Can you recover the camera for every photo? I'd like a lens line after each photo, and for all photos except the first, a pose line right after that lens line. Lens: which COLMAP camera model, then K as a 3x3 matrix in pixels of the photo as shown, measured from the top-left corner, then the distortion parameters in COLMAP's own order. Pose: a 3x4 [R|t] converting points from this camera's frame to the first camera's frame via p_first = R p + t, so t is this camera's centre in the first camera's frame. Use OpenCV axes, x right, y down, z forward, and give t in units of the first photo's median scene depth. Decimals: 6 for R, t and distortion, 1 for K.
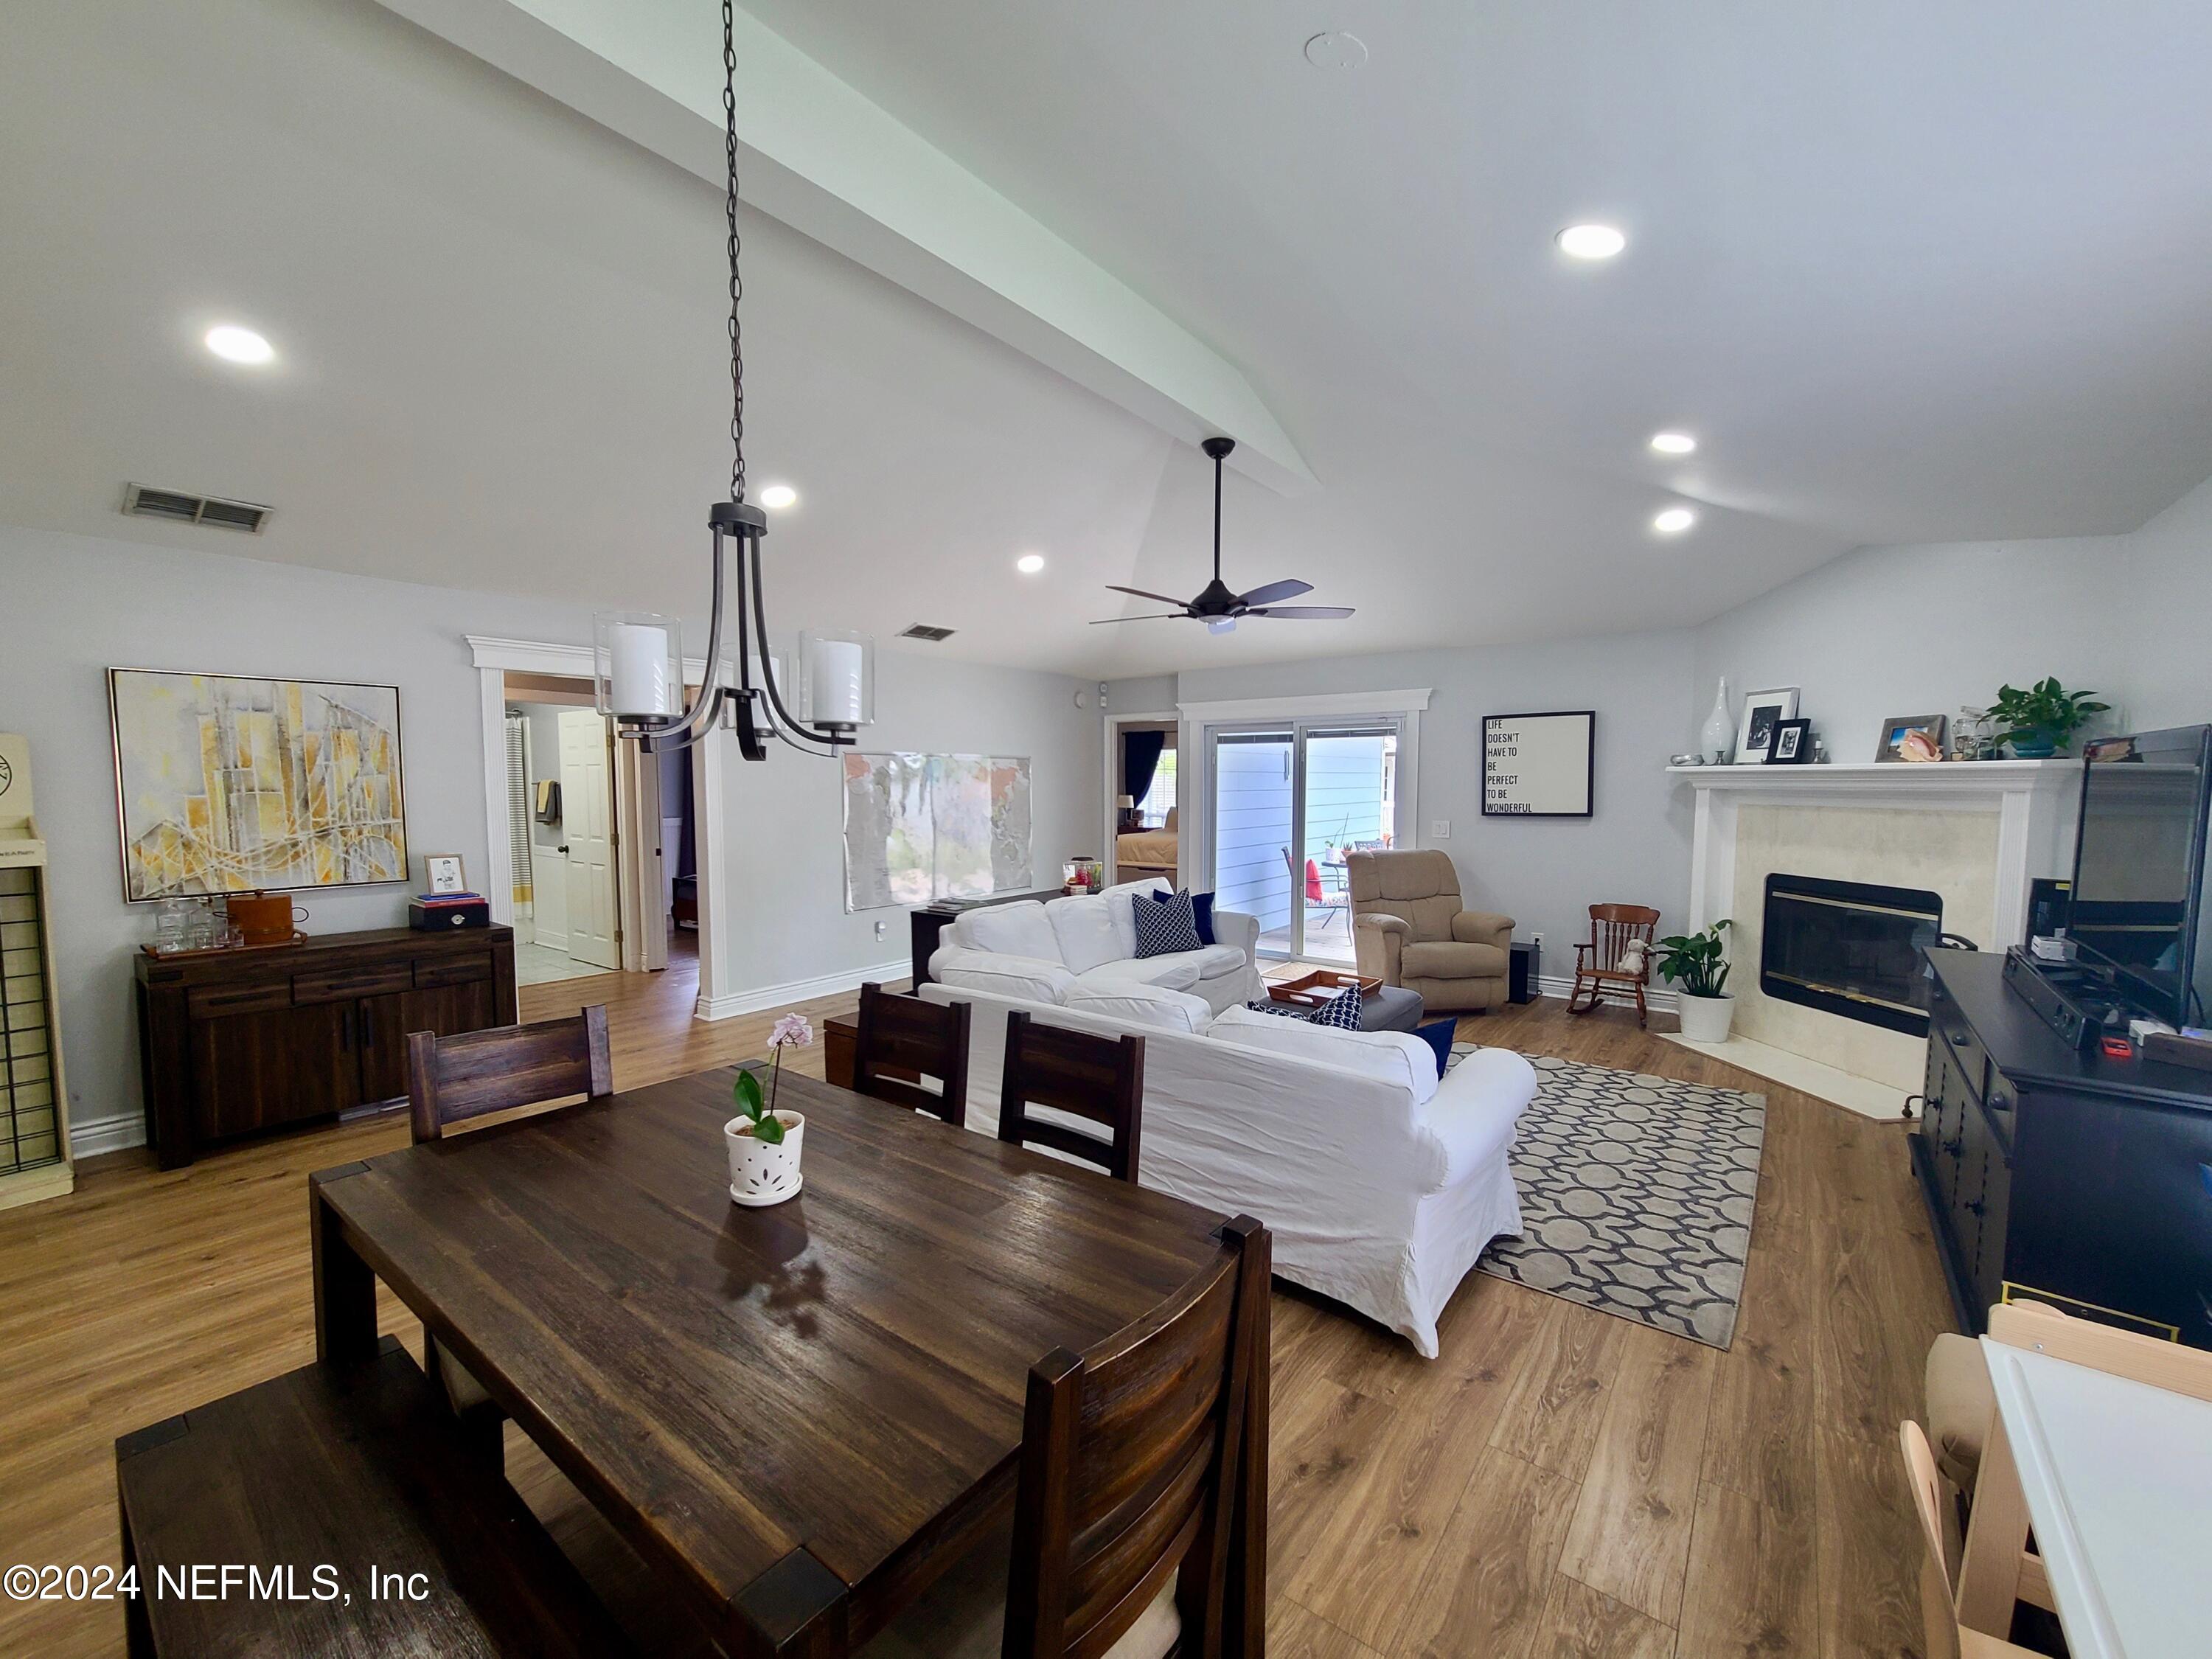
lens RADIAL K [[905.6, 0, 1113.3], [0, 905.6, 844.7], [0, 0, 1]] dist [-0.003639, 0.000591]
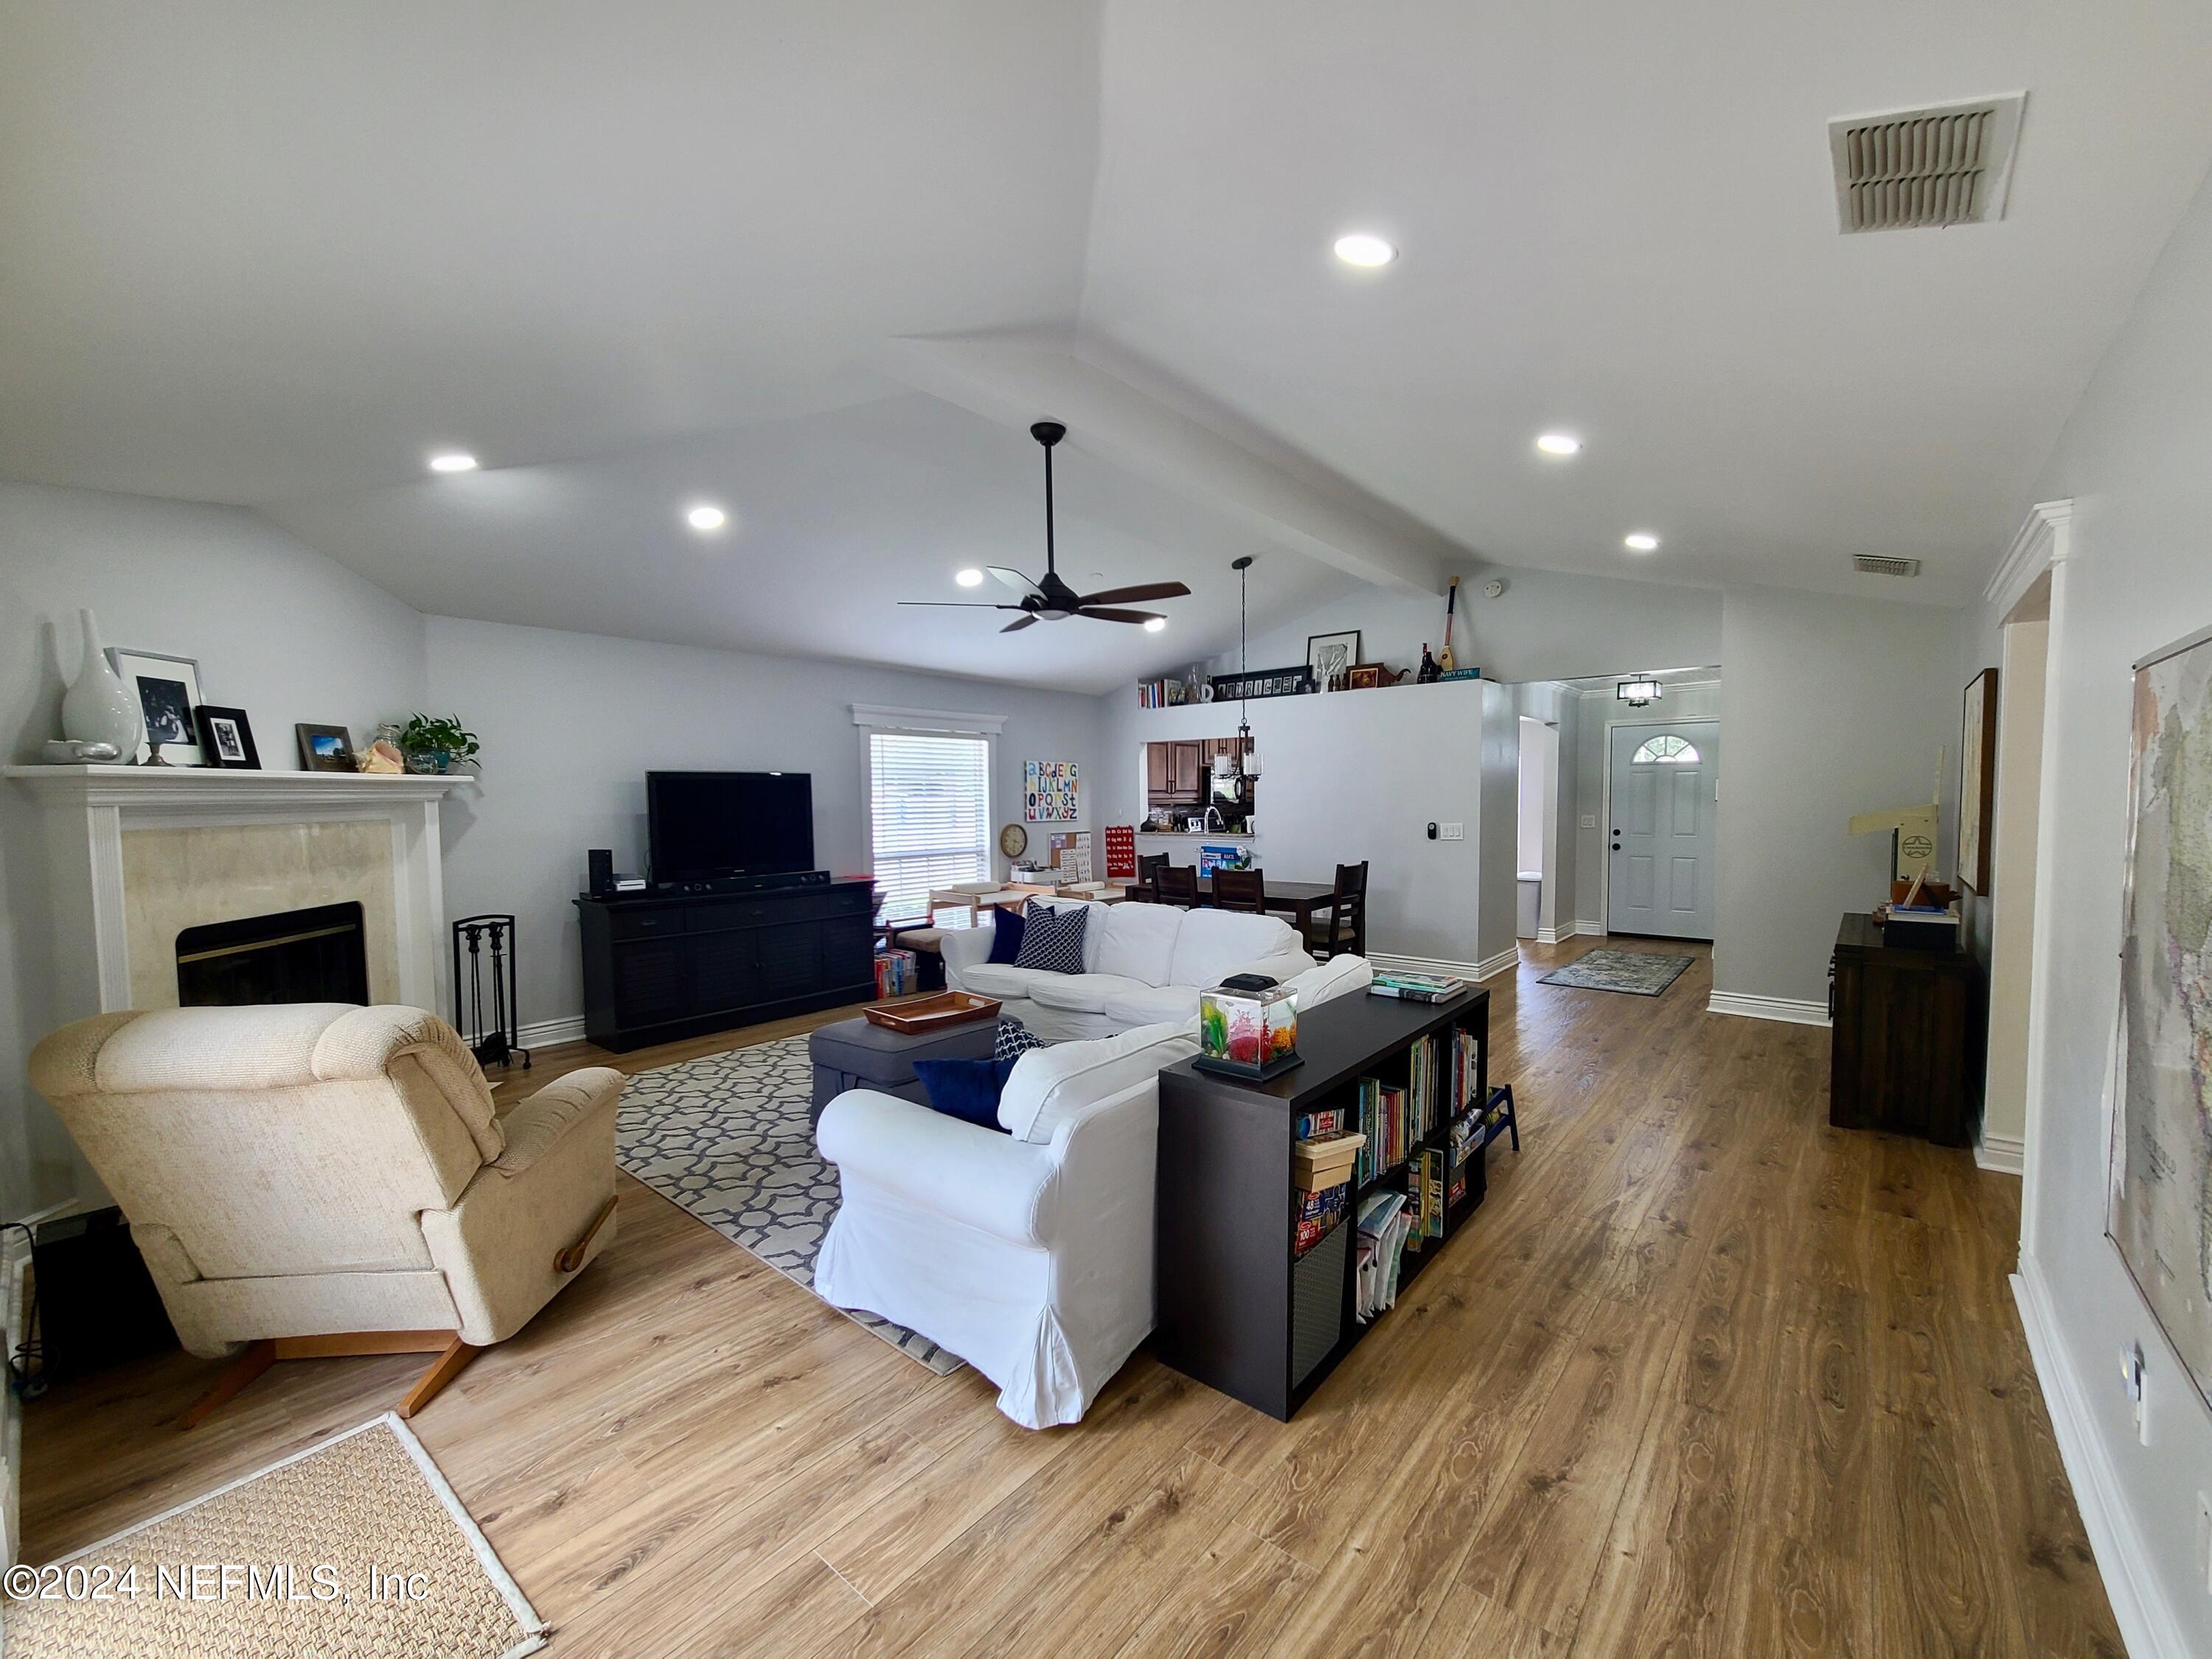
lens RADIAL K [[896.3, 0, 1114.4], [0, 896.3, 845.4], [0, 0, 1]] dist [-0.003412, -0.000016]
pose [[-0.999064, 0.004932, 0.042976, 0.007628], [0.010305, 0.992015, 0.125696, -0.109602], [-0.042013, 0.126021, -0.991138, 1.663751]]
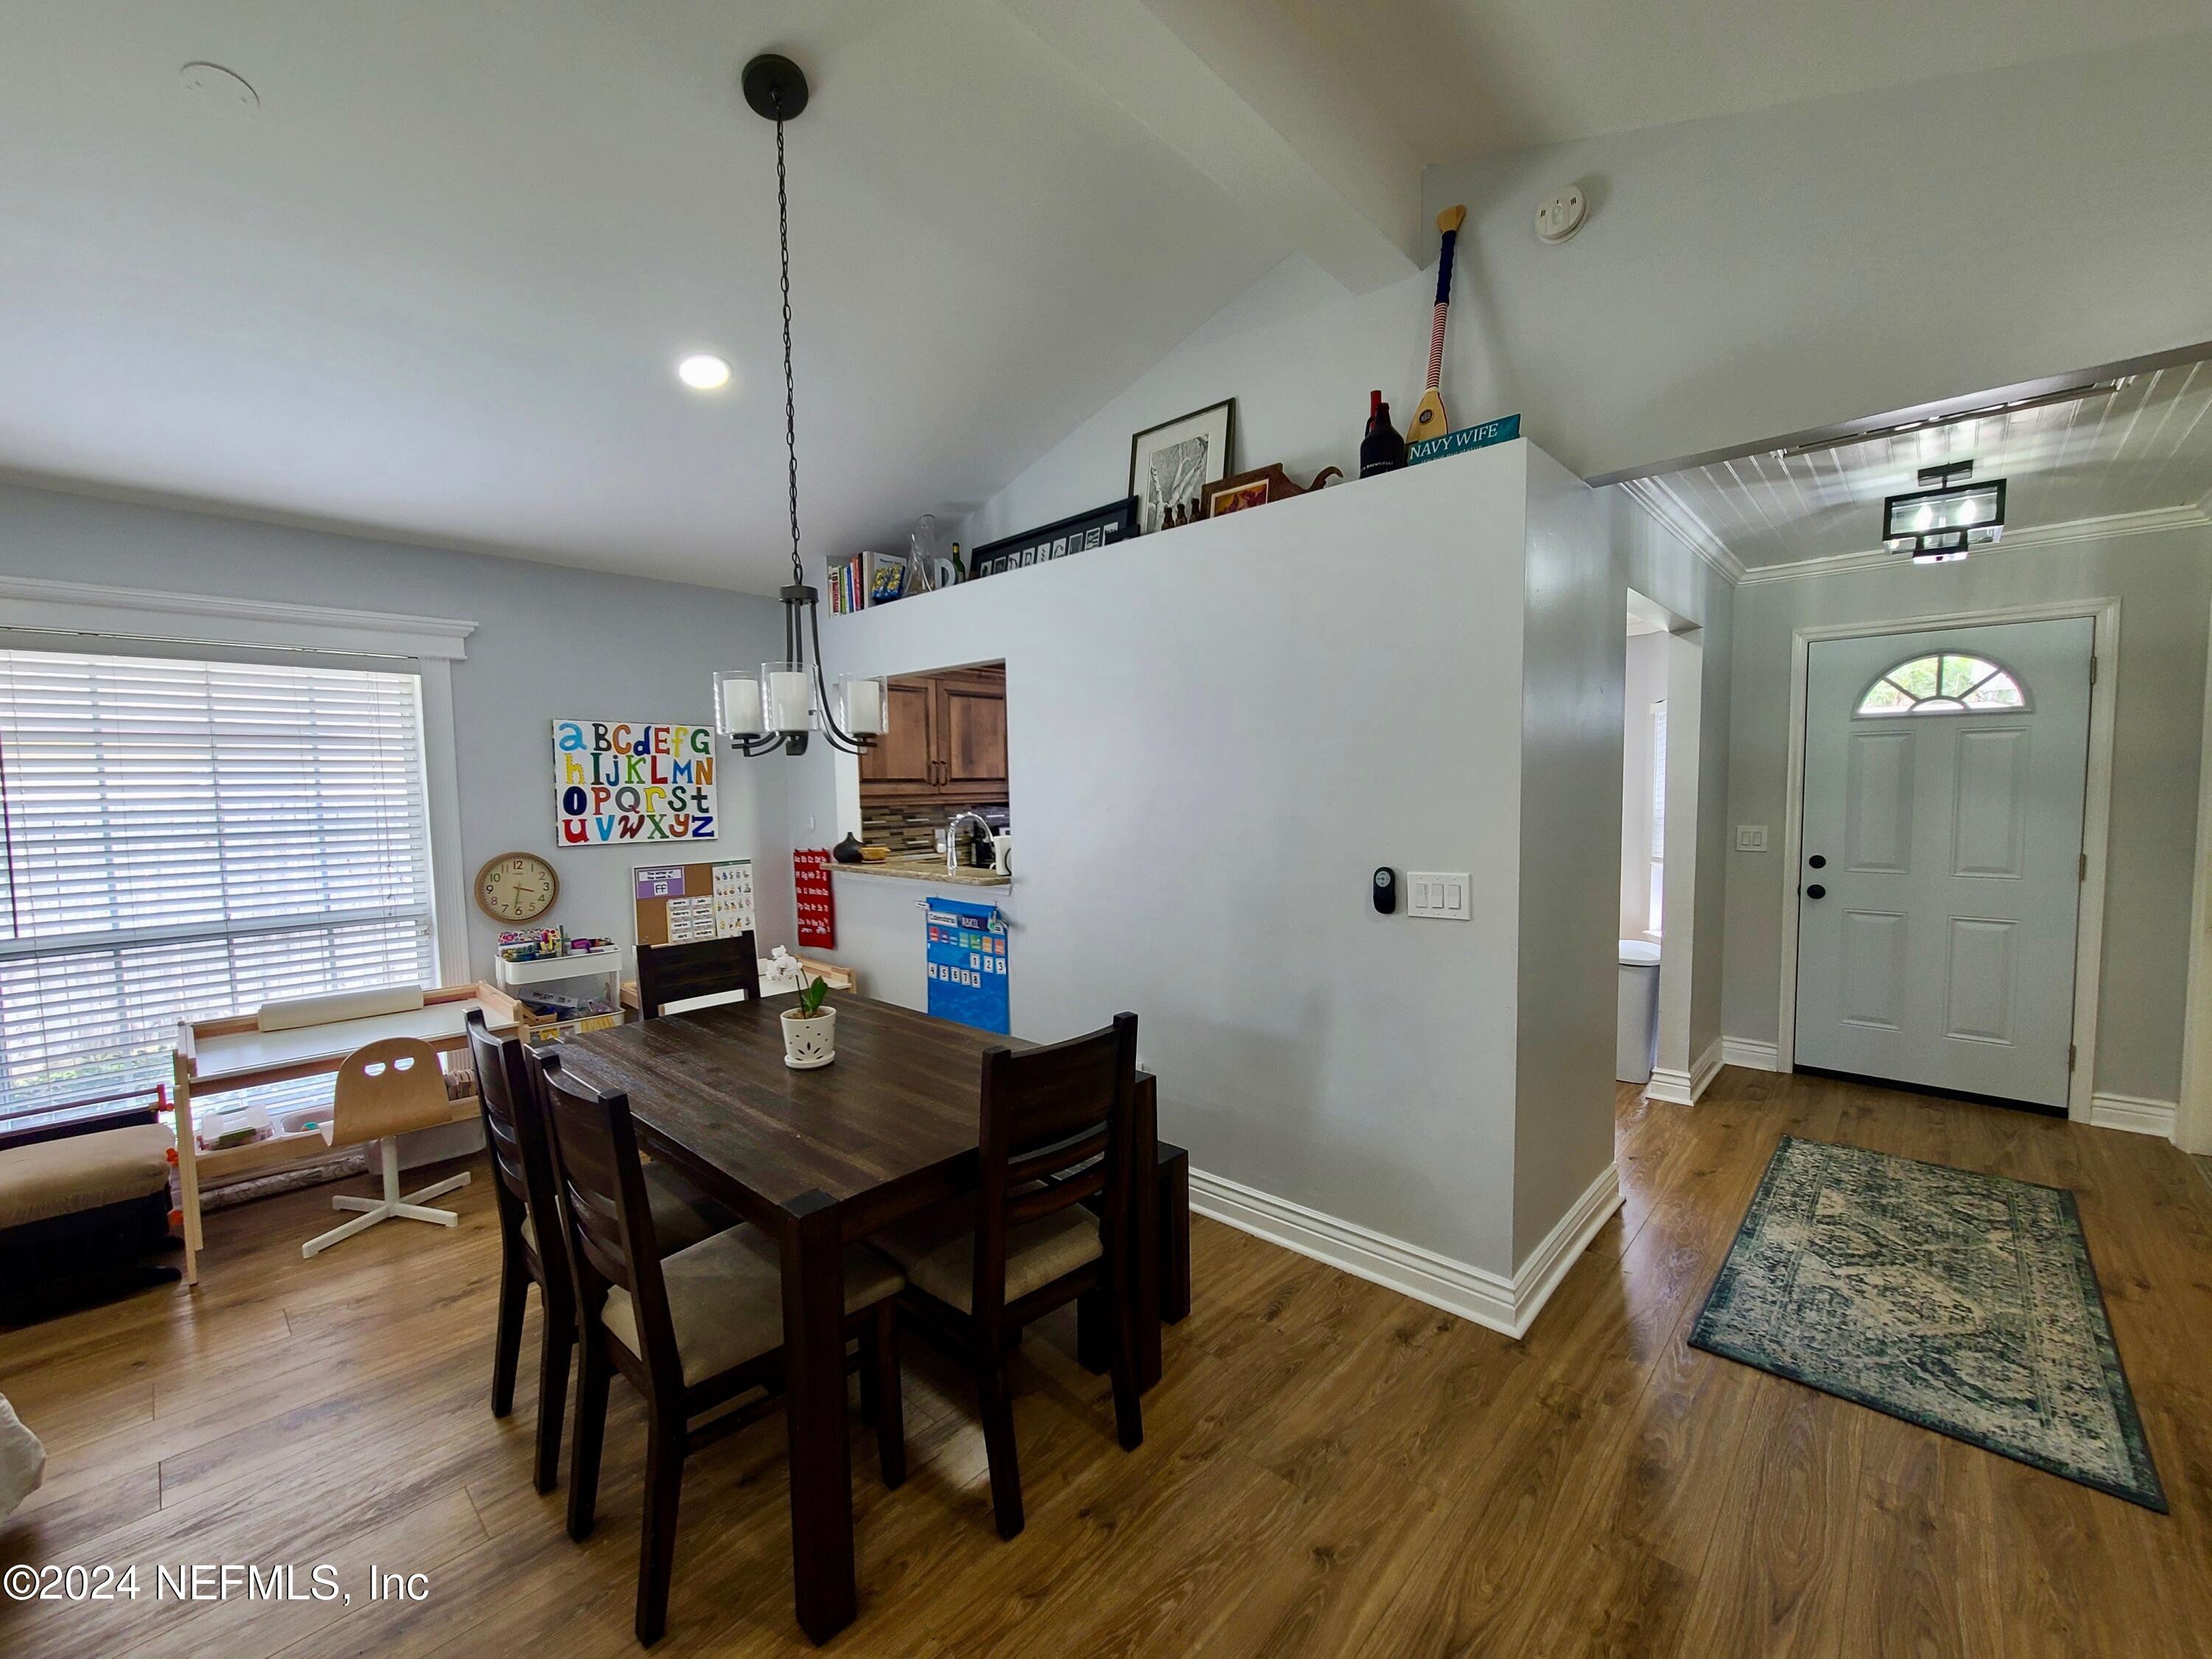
lens RADIAL K [[907.5, 0, 1108.7], [0, 907.5, 839.1], [0, 0, 1]] dist [-0.007298, 0.000106]
pose [[-0.995561, 0.007023, 0.093861, -0.323985], [0.019300, 0.991254, 0.130547, -0.047789], [-0.092123, 0.131779, -0.986989, 0.757650]]
